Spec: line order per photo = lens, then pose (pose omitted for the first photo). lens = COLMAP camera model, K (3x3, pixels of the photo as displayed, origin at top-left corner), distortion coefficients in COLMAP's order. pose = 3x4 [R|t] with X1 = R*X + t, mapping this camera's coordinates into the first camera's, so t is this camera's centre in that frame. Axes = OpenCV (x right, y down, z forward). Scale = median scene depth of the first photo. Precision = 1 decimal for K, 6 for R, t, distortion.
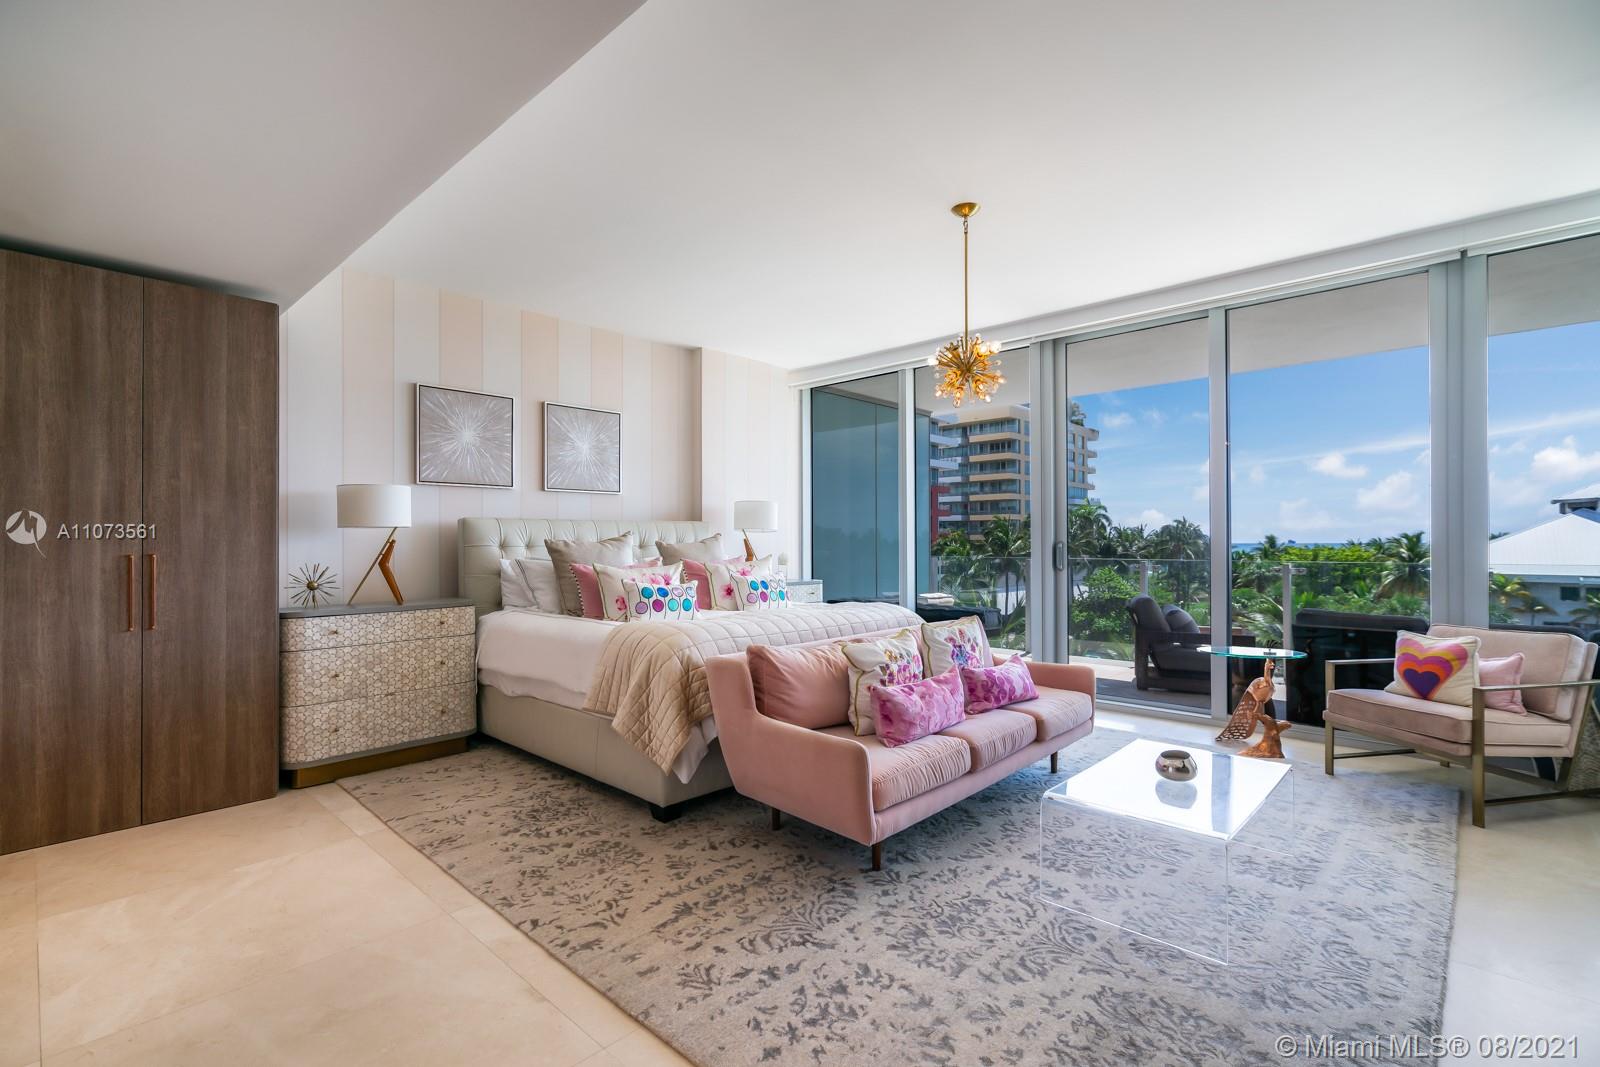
lens RADIAL K [[739.2, 0, 809.1], [0, 739.2, 528.9], [0, 0, 1]] dist [-0.003496, 0.000052]
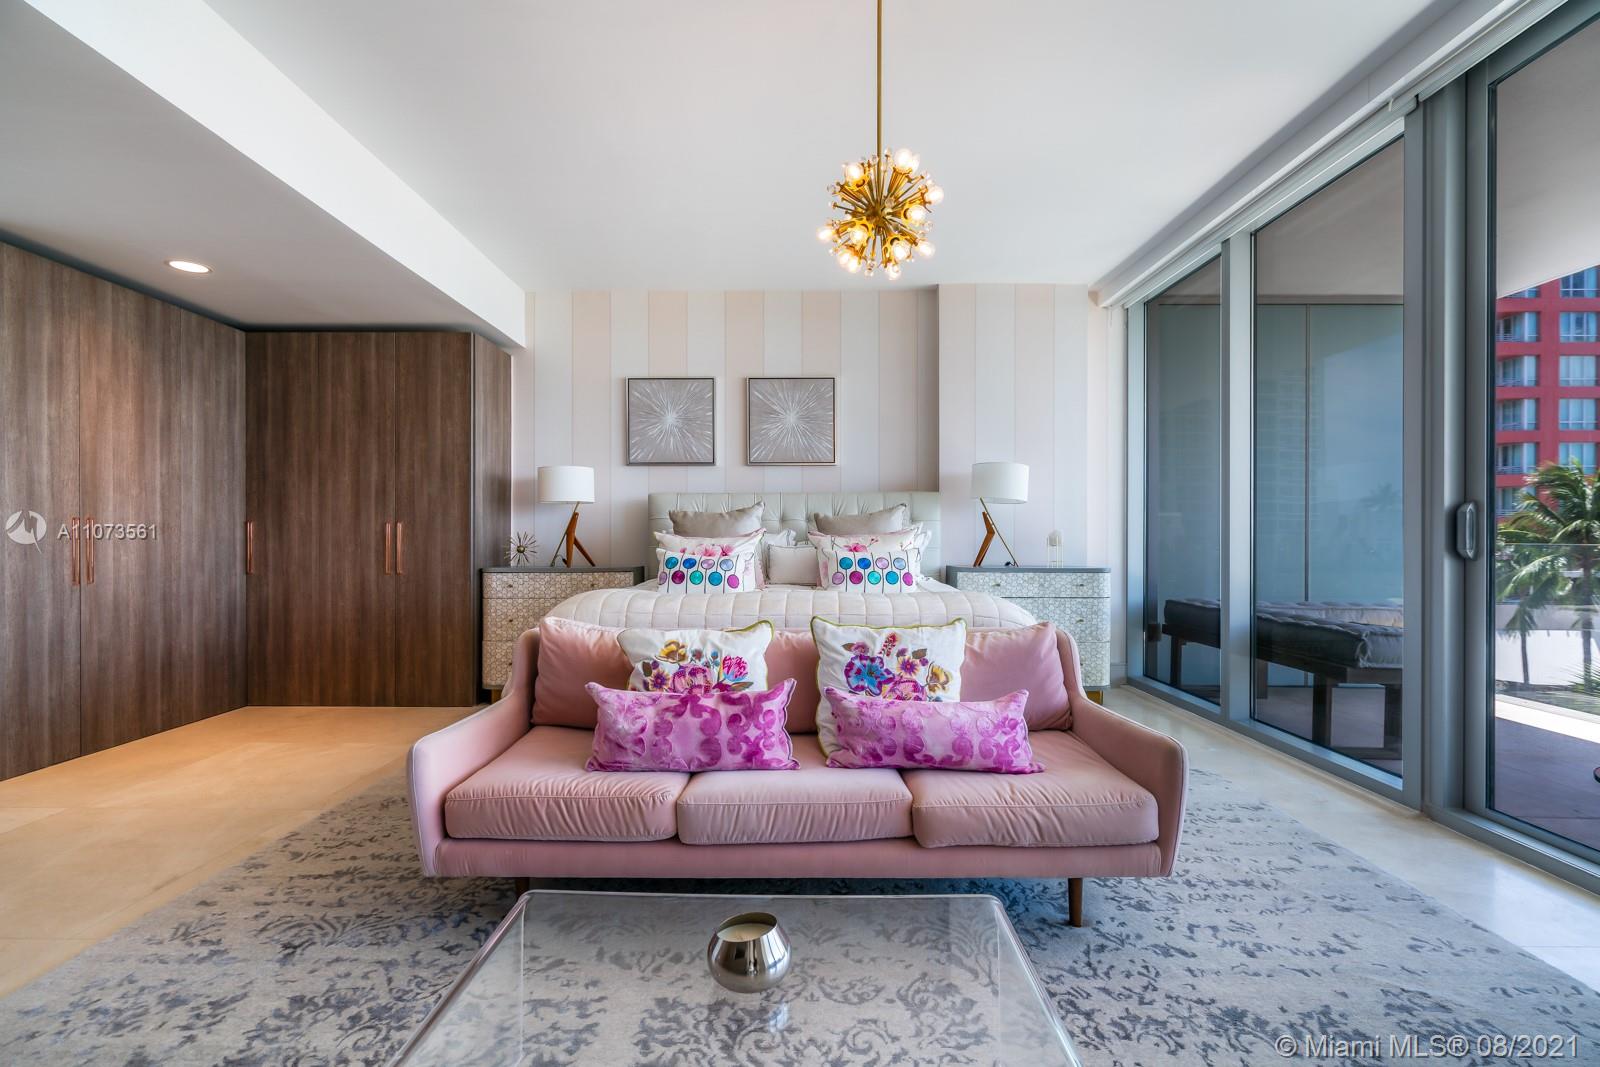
lens RADIAL K [[739.2, 0, 774.4], [0, 739.2, 534.8], [0, 0, 1]] dist [-0.003496, 0.000052]
pose [[0.670367, 0.002908, -0.742024, 0.681388], [0.011895, 0.999822, 0.014664, 0.046585], [0.741934, -0.018657, 0.670213, 0.569644]]
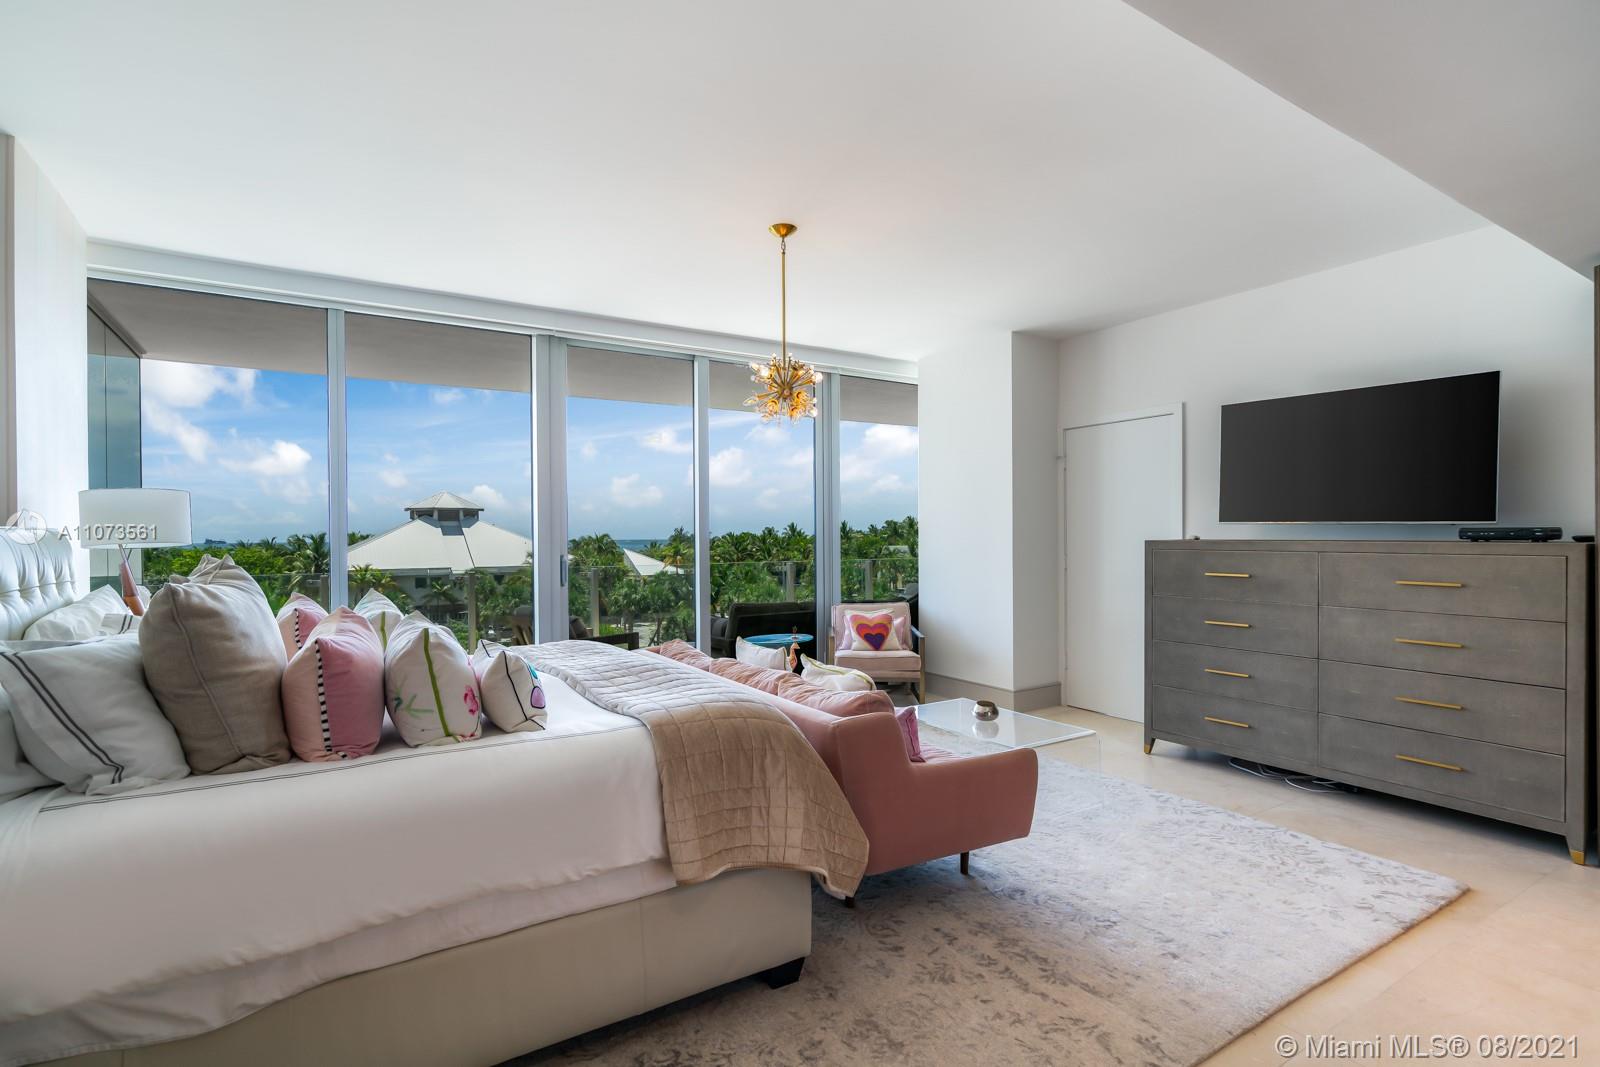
lens RADIAL K [[739.2, 0, 807.6], [0, 739.2, 530.2], [0, 0, 1]] dist [-0.003496, 0.000052]
pose [[0.270583, 0.009513, 0.962650, -0.832097], [-0.010118, 0.999924, -0.007038, -0.018914], [-0.962643, -0.007836, 0.270659, 0.776002]]
